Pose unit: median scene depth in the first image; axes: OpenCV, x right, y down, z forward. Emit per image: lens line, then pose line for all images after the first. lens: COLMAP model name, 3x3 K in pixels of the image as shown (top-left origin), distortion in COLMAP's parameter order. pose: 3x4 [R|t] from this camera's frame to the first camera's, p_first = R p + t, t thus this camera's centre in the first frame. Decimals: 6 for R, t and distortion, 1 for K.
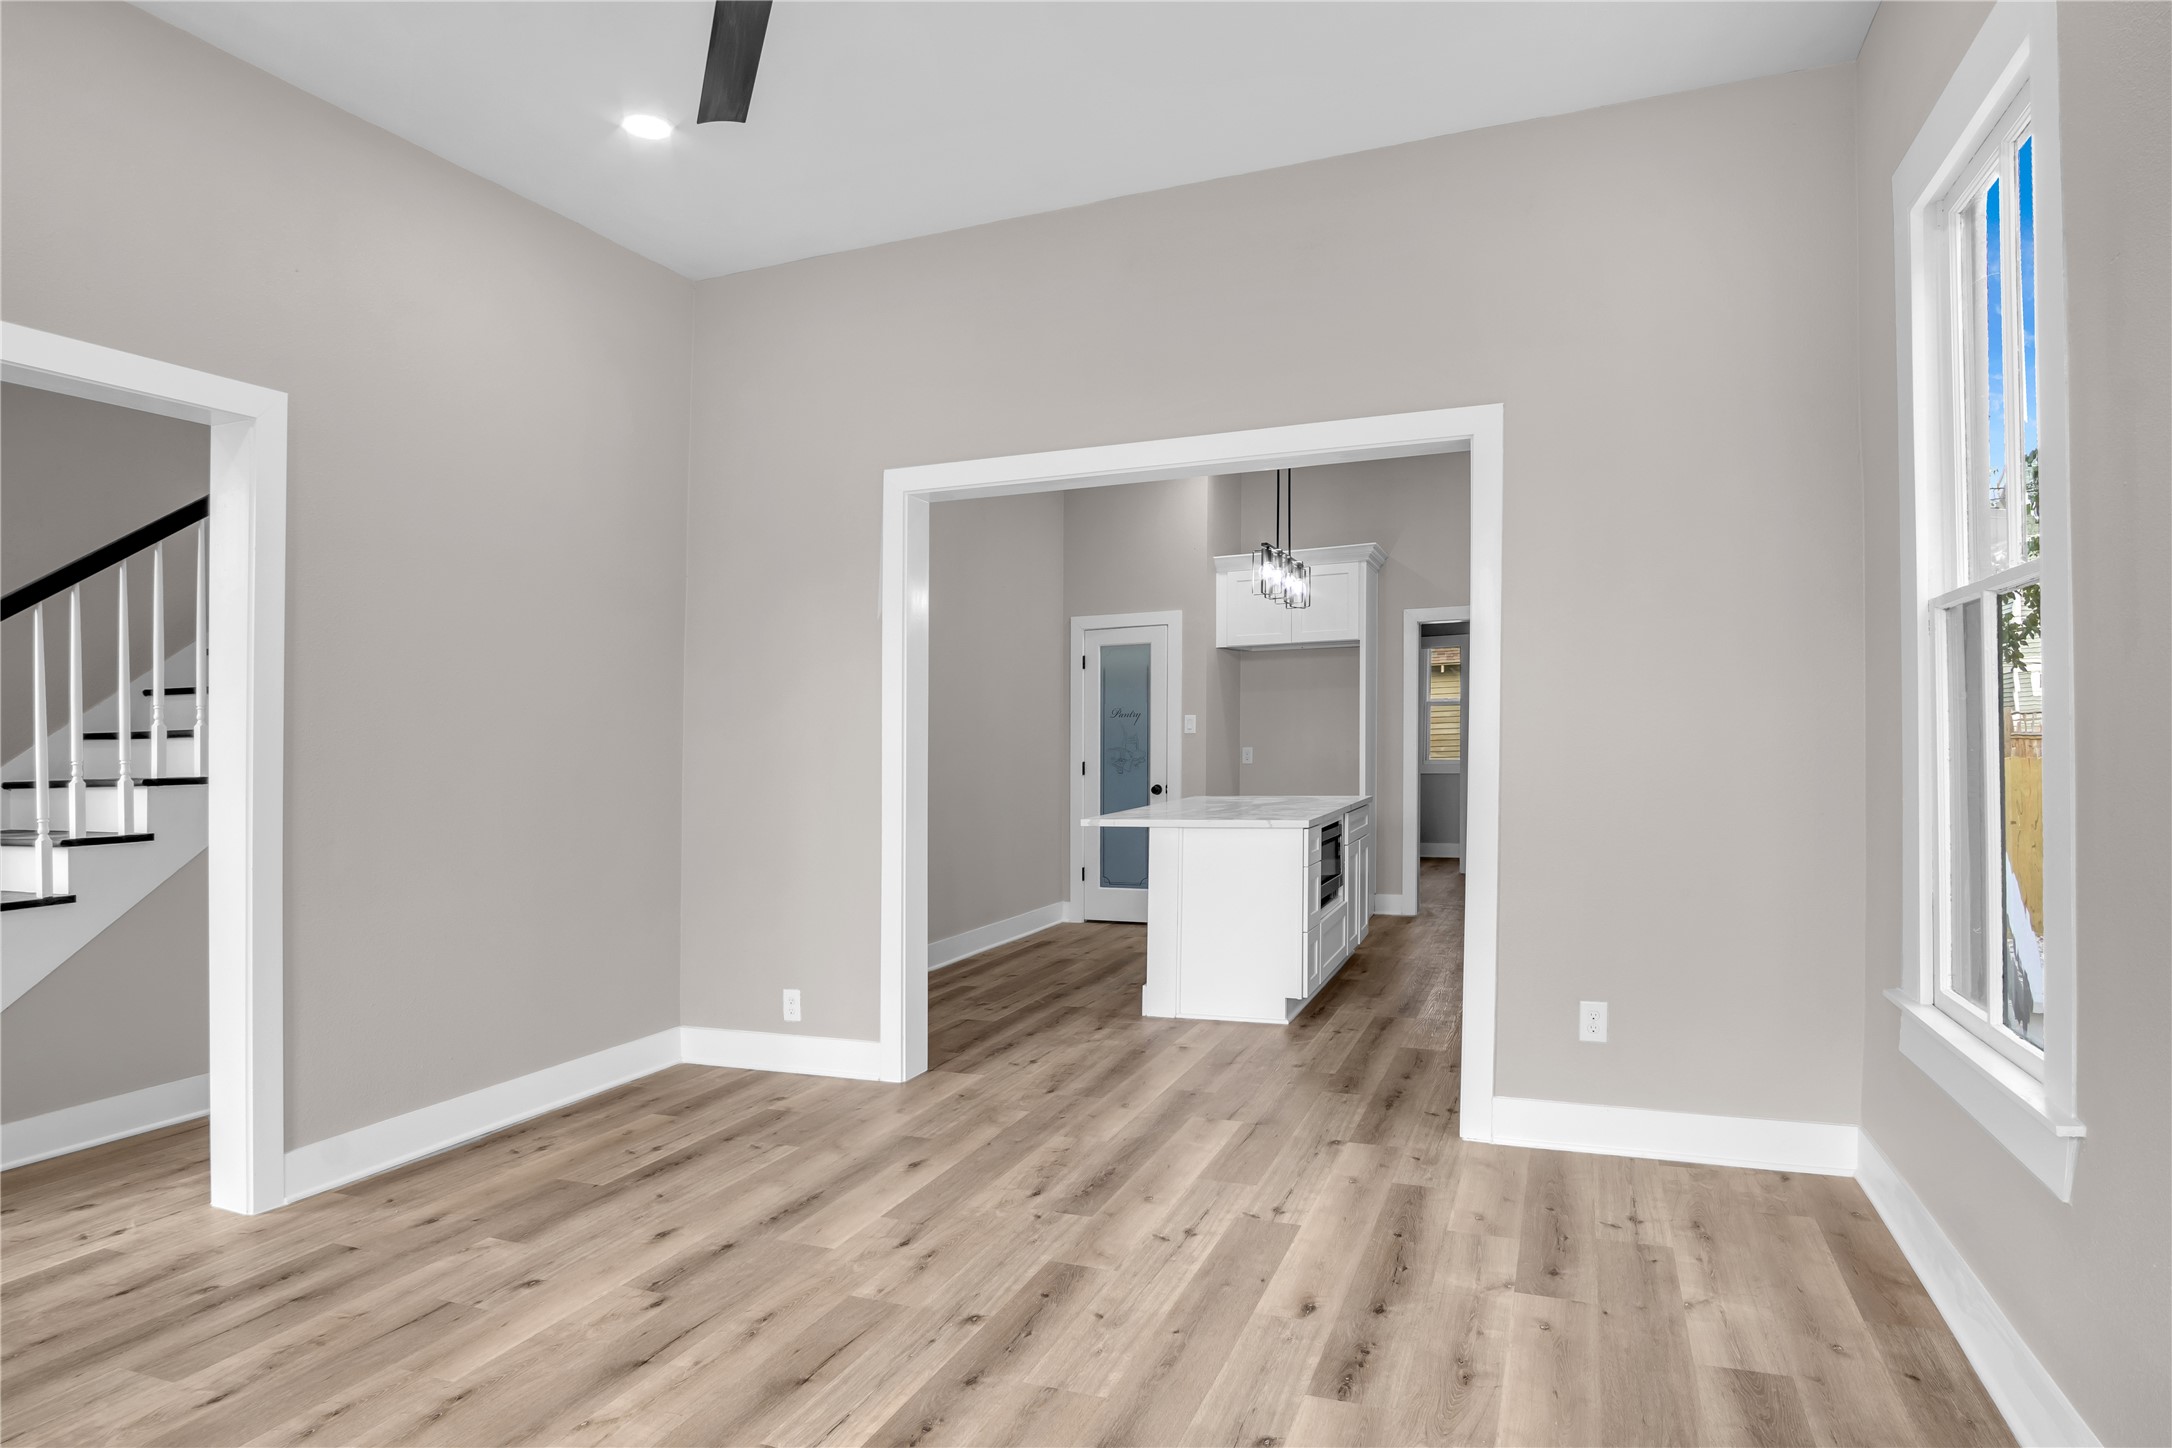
lens RADIAL K [[1236.9, 0, 1091.3], [0, 1236.9, 723.1], [0, 0, 1]] dist [-0.026531, 0.005996]
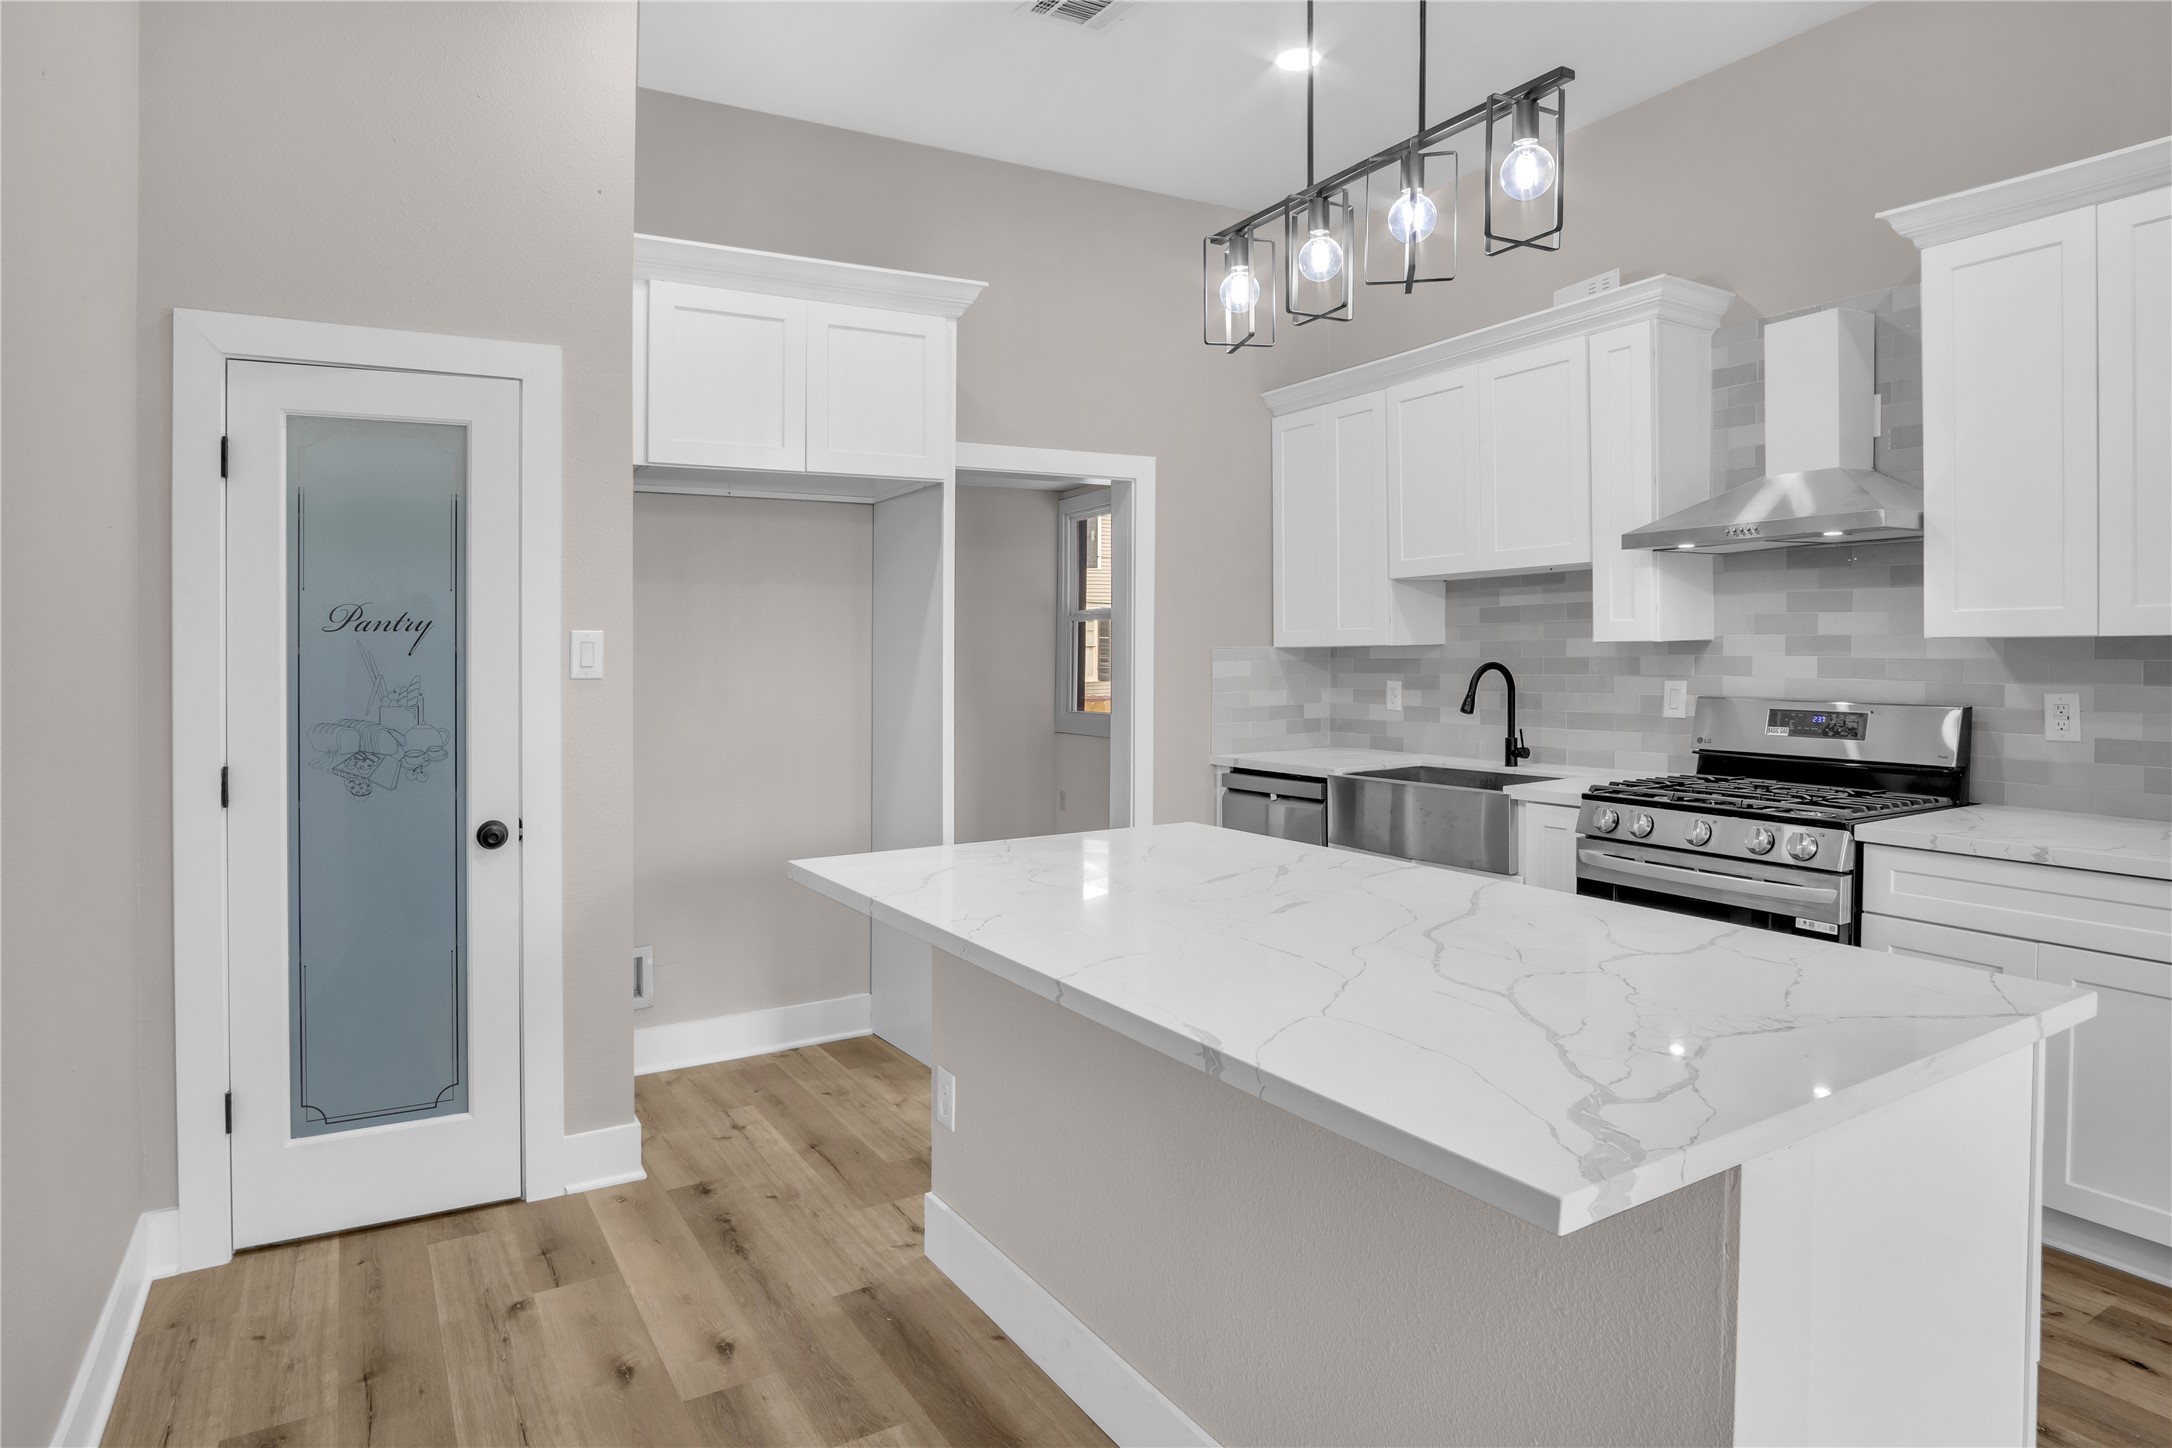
lens RADIAL K [[1236.9, 0, 1089.0], [0, 1236.9, 670.5], [0, 0, 1]] dist [-0.026531, 0.005996]
pose [[0.601068, 0.005871, 0.799177, -0.128336], [-0.013250, 0.999909, 0.002620, 0.002860], [-0.799088, -0.012163, 0.601091, 0.641167]]
